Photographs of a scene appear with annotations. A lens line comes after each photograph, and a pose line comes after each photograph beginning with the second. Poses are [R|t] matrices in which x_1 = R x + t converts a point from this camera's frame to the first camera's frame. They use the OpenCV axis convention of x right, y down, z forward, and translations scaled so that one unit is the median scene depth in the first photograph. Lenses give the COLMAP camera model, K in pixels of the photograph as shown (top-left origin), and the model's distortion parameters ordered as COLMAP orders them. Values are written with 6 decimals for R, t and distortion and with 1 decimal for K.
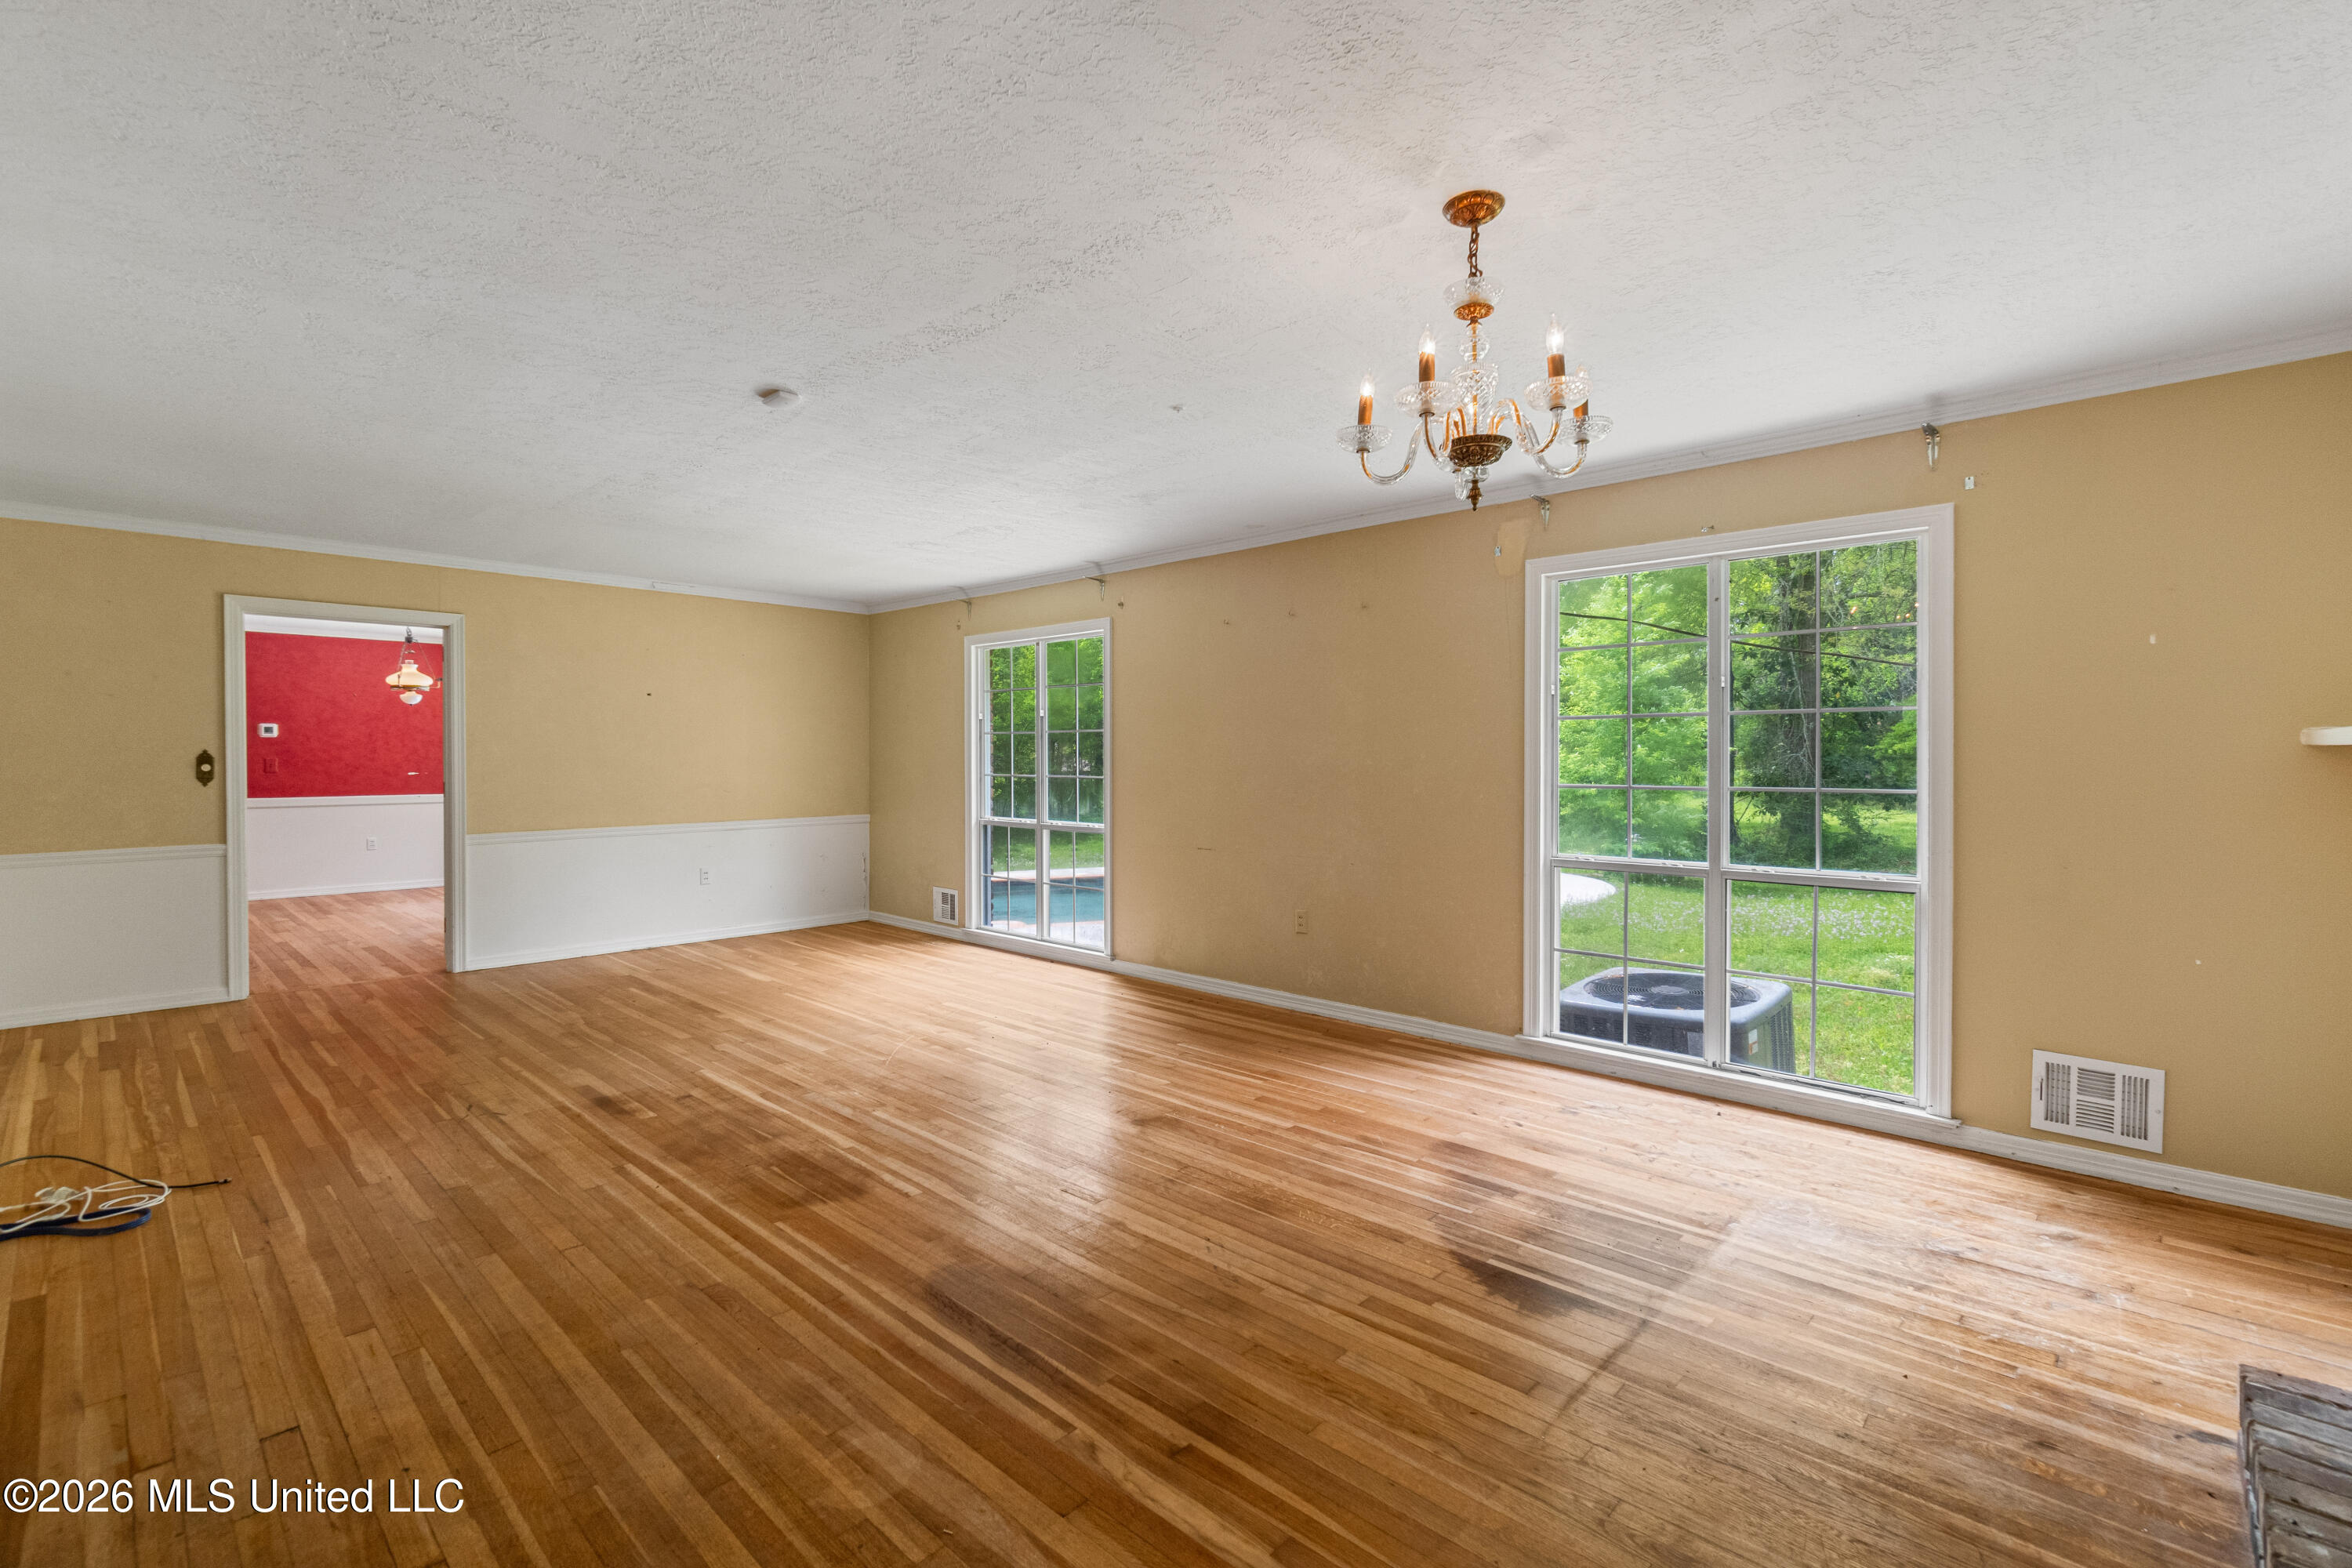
lens RADIAL K [[1028.4, 0, 1172.1], [0, 1028.4, 758.3], [0, 0, 1]] dist [-0.004105, -0.000069]
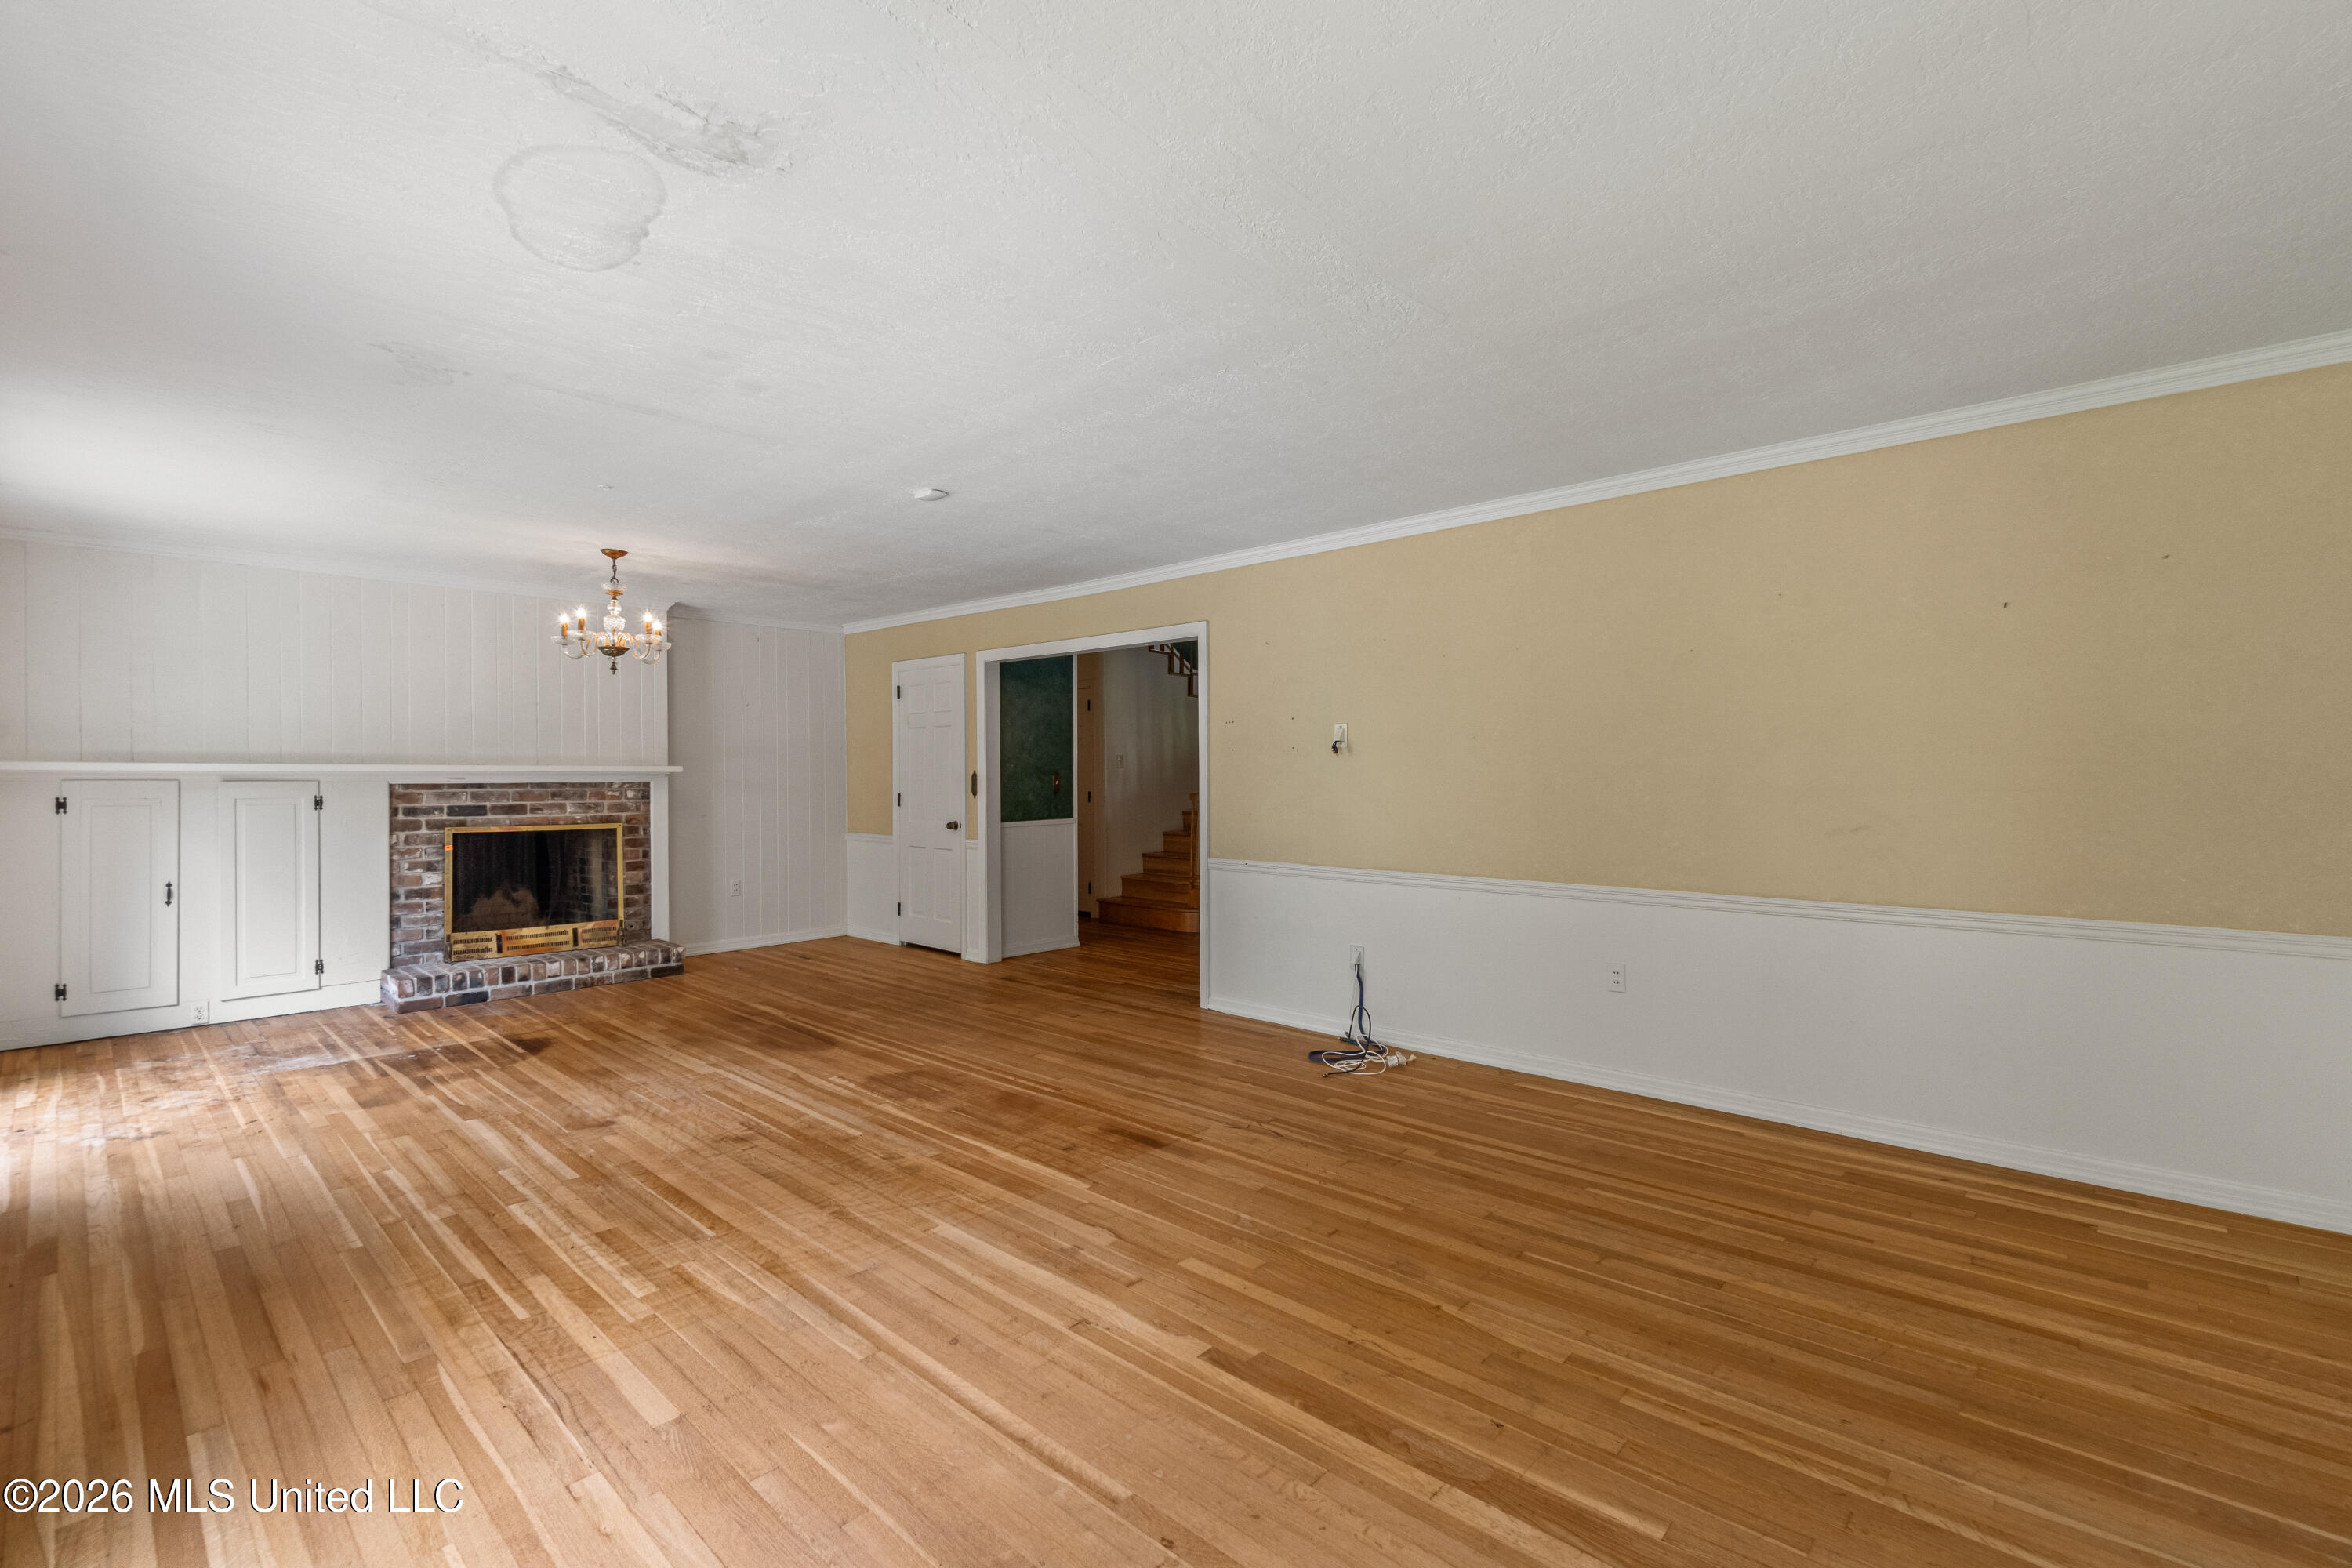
lens RADIAL K [[1028.4, 0, 1170.2], [0, 1028.4, 773.7], [0, 0, 1]] dist [-0.004105, -0.000069]
pose [[-0.999944, -0.001533, -0.010501, -0.589109], [-0.001536, 0.999999, 0.000255, -0.002394], [0.010500, 0.000271, -0.999945, 2.037590]]
